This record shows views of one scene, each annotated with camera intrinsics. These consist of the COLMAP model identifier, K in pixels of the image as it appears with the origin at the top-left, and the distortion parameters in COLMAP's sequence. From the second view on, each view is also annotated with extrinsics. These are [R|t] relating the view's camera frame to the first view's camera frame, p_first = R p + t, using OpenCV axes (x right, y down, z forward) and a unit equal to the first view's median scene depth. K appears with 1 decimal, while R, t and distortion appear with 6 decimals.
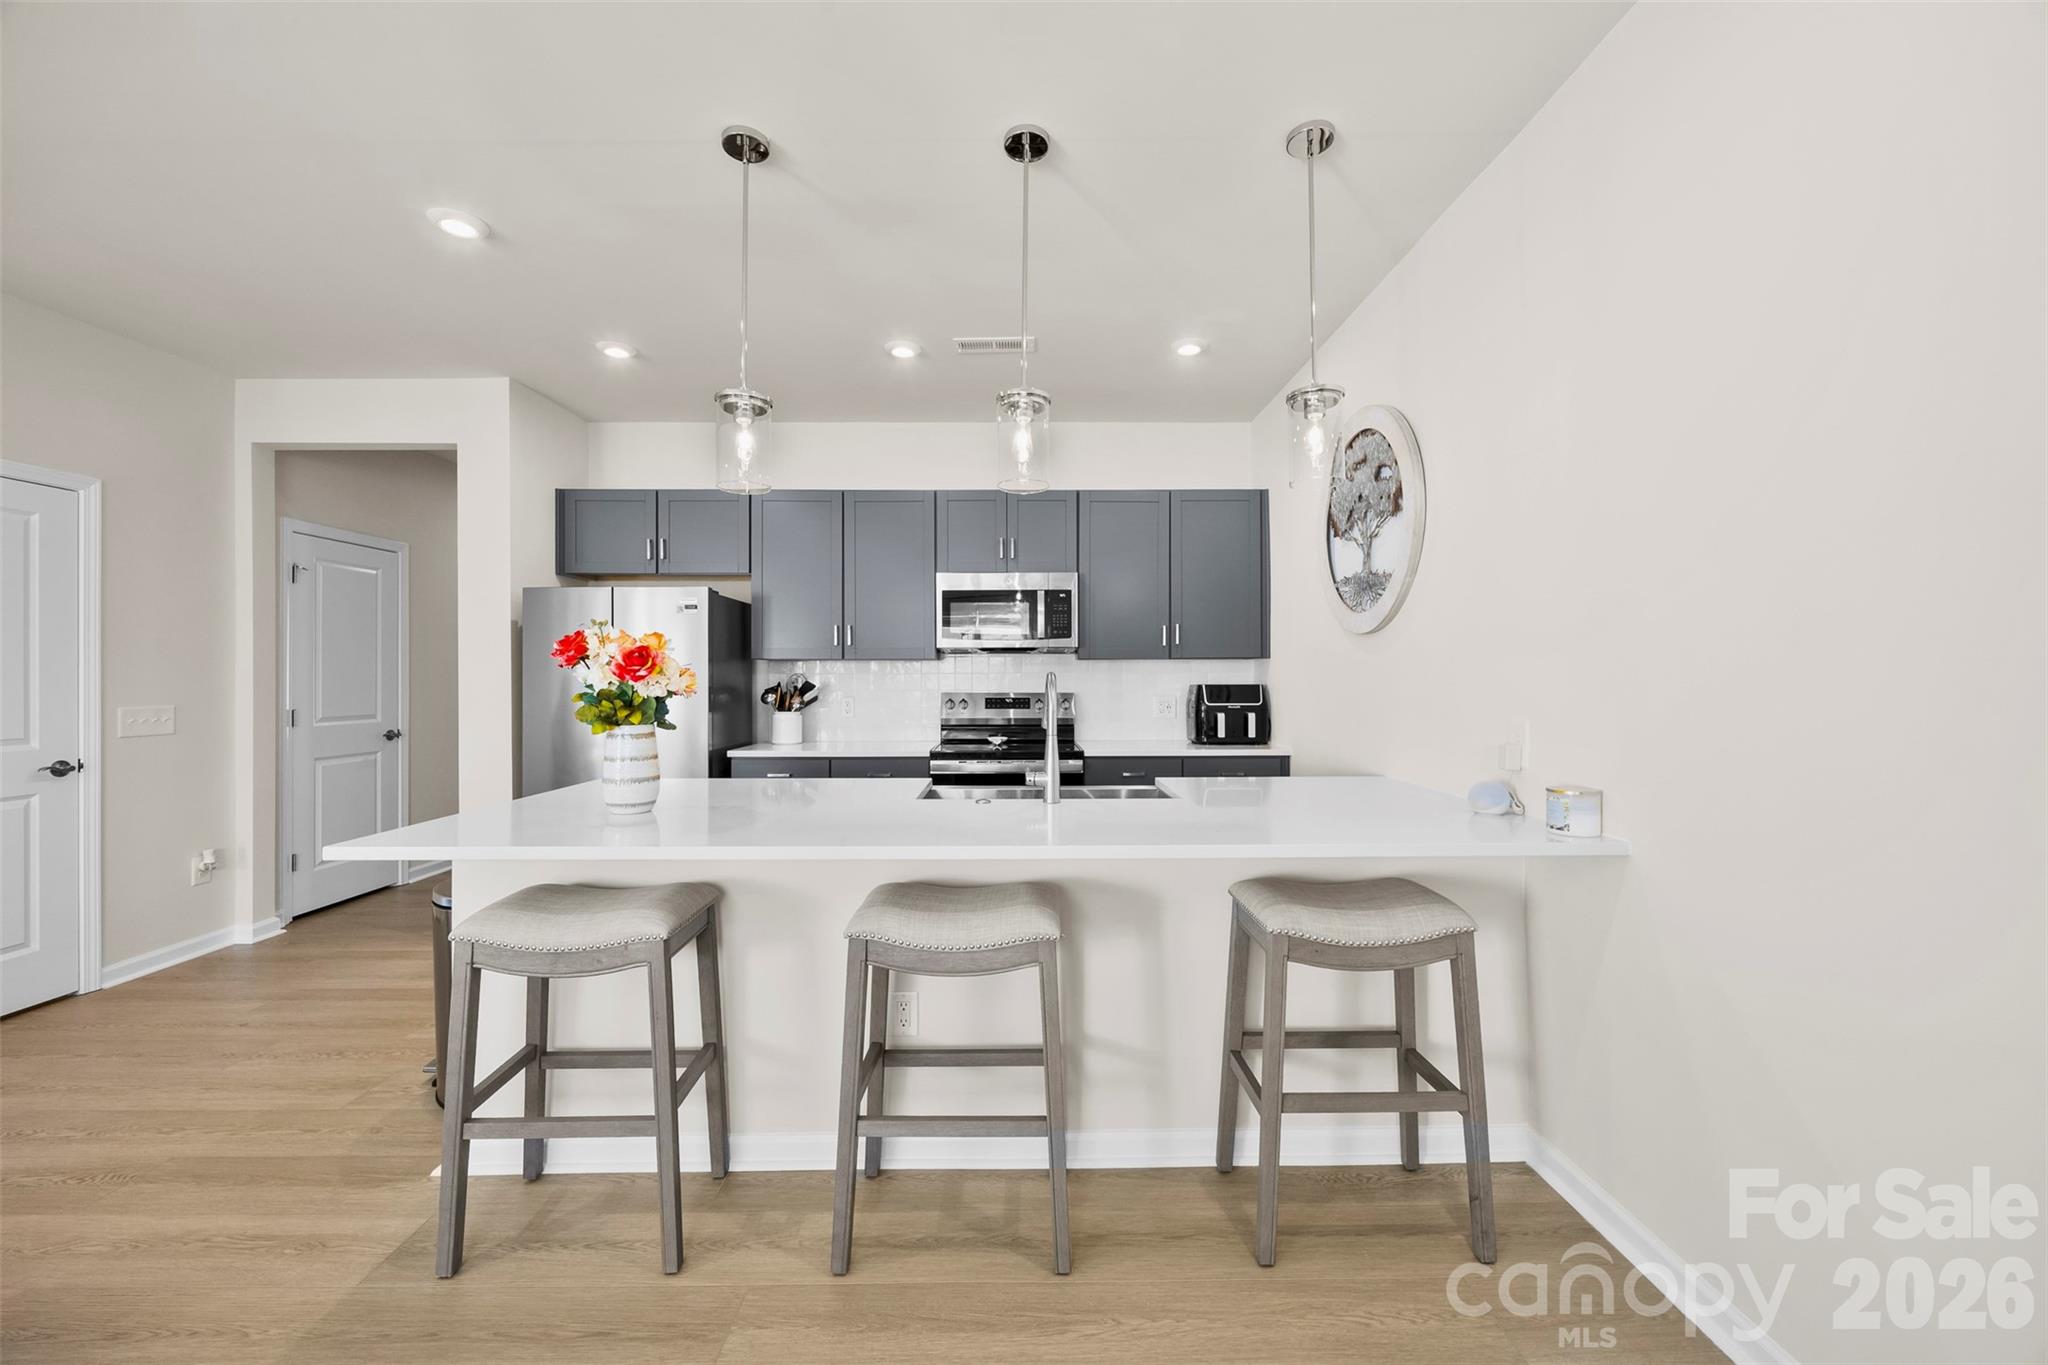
lens RADIAL K [[795.5, 0, 1019.5], [0, 795.5, 680.1], [0, 0, 1]] dist [-0.006409, 0.001641]
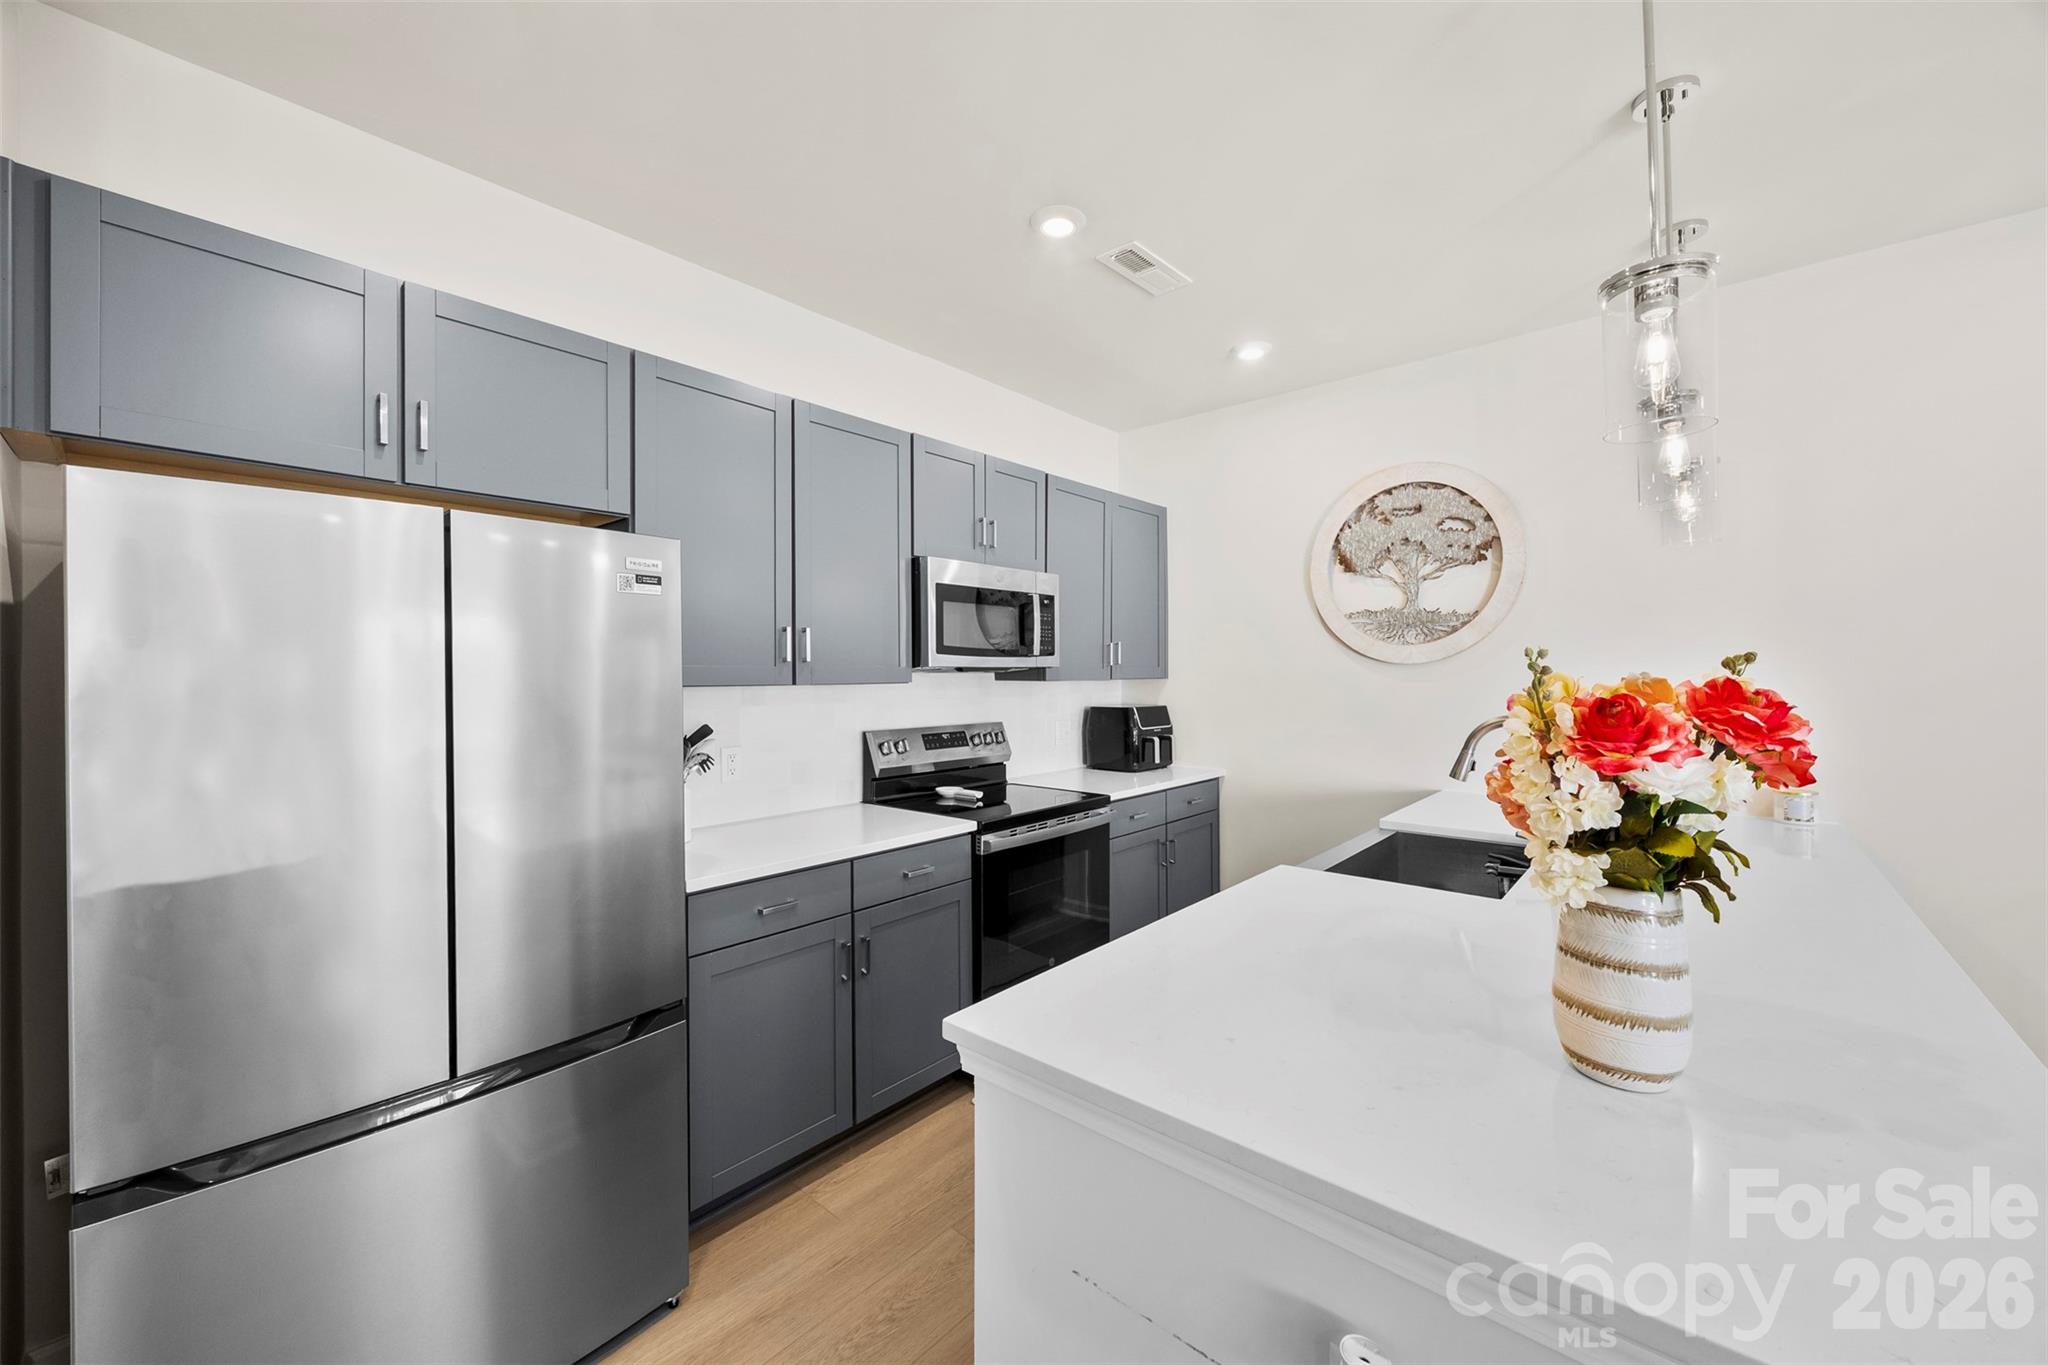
lens RADIAL K [[795.5, 0, 1017.4], [0, 795.5, 678.8], [0, 0, 1]] dist [-0.006409, 0.001641]
pose [[0.662897, -0.005665, 0.748689, -0.596949], [0.005258, 0.999982, 0.002911, -0.034012], [-0.748692, 0.002007, 0.662915, 0.525658]]
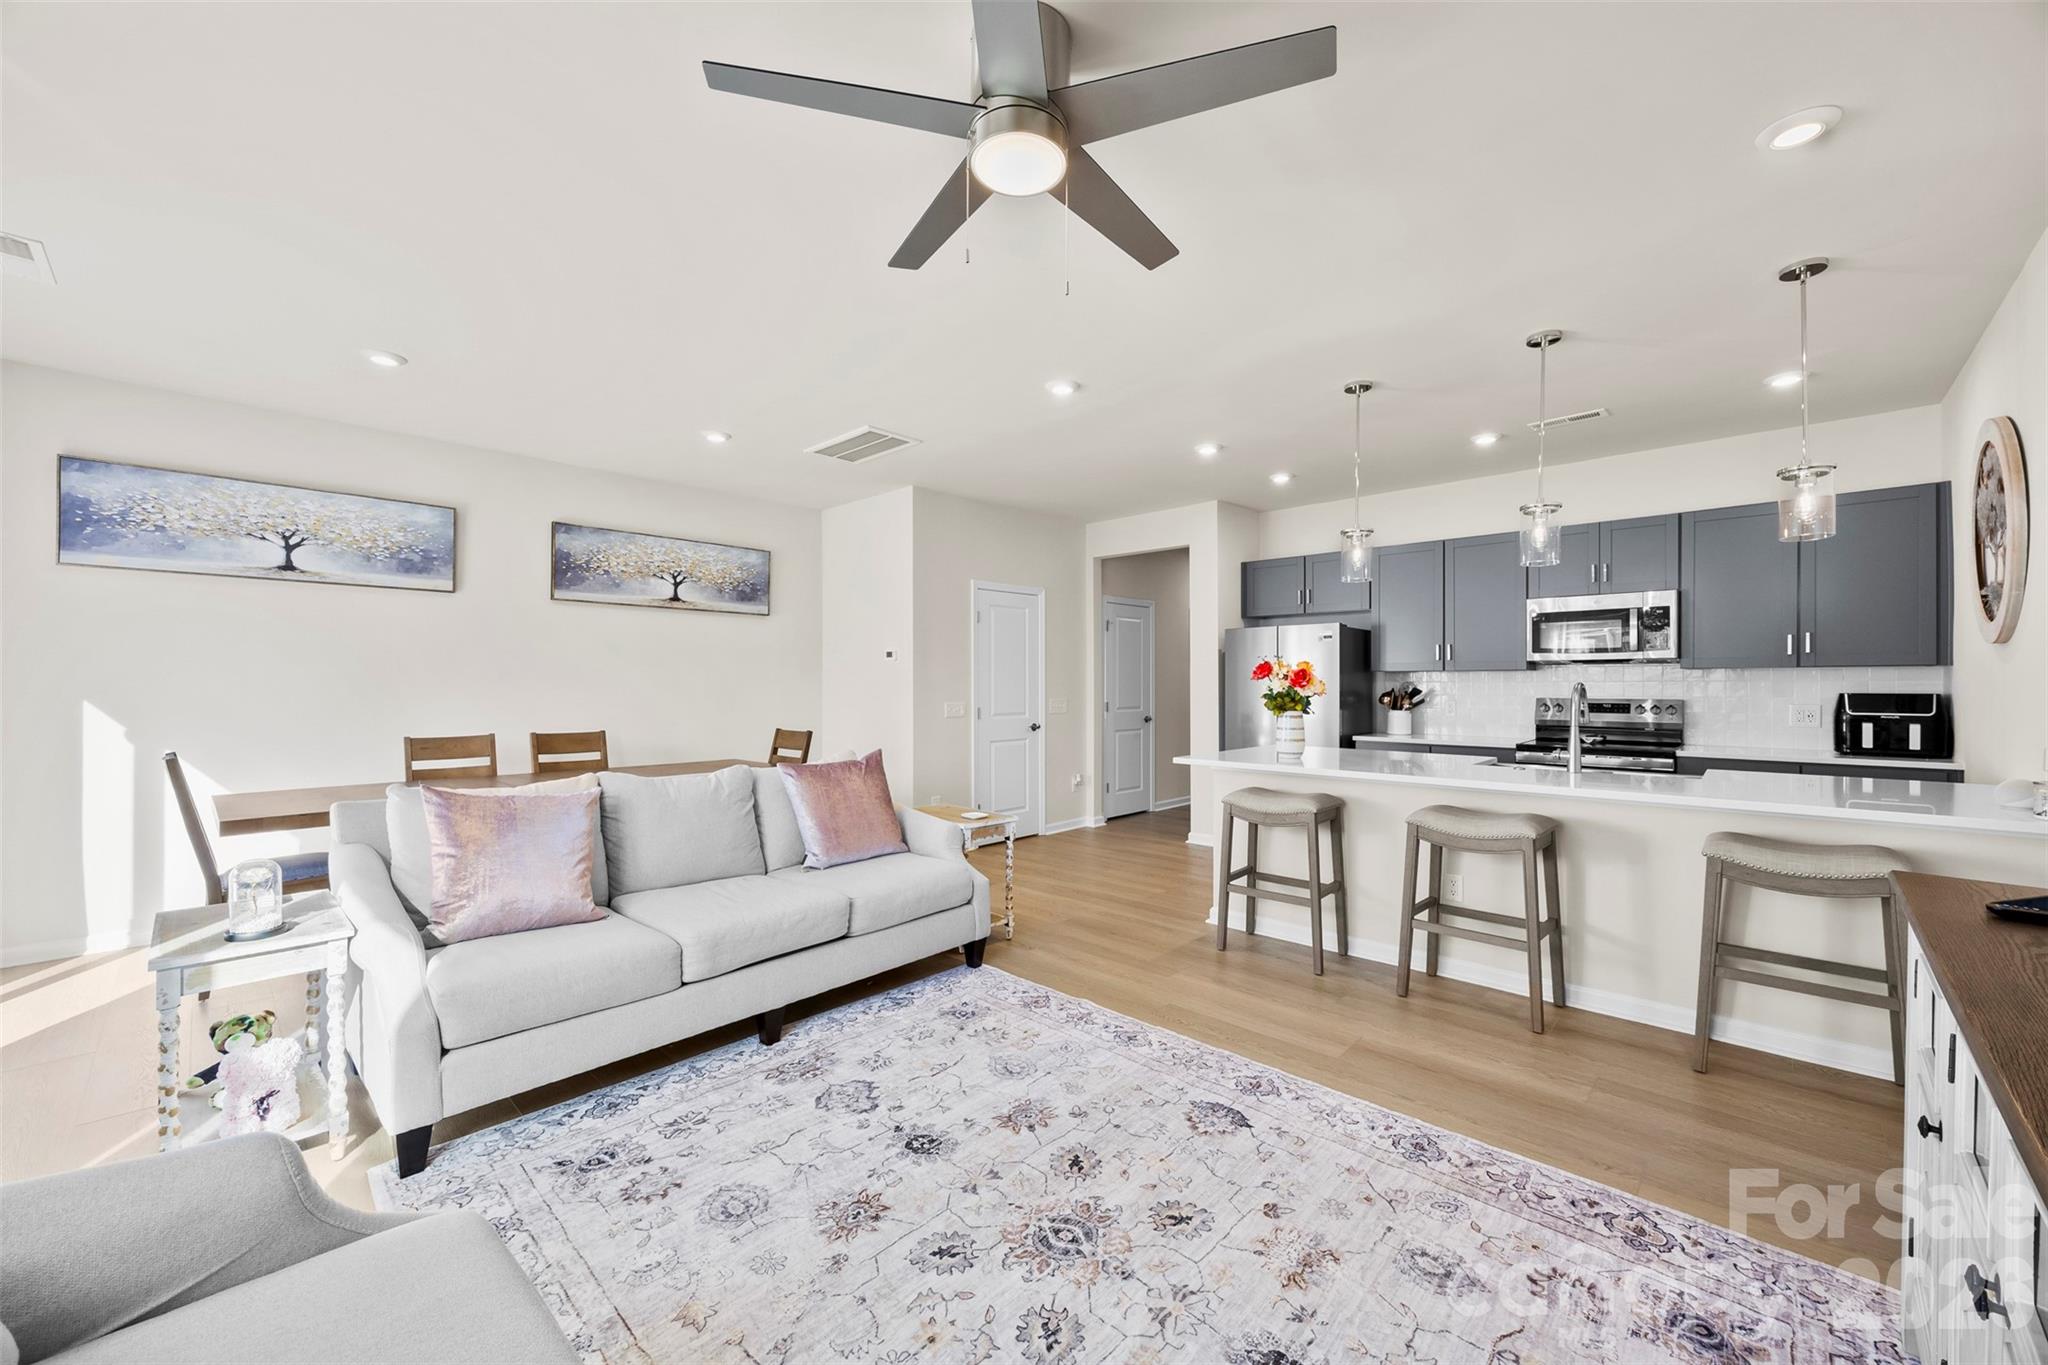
lens RADIAL K [[795.5, 0, 1023.9], [0, 795.5, 674.8], [0, 0, 1]] dist [-0.006409, 0.001641]
pose [[0.726531, -0.005465, -0.687112, 0.179917], [-0.003700, 0.999923, -0.011866, -0.002098], [0.687124, 0.011164, 0.726454, -0.434318]]
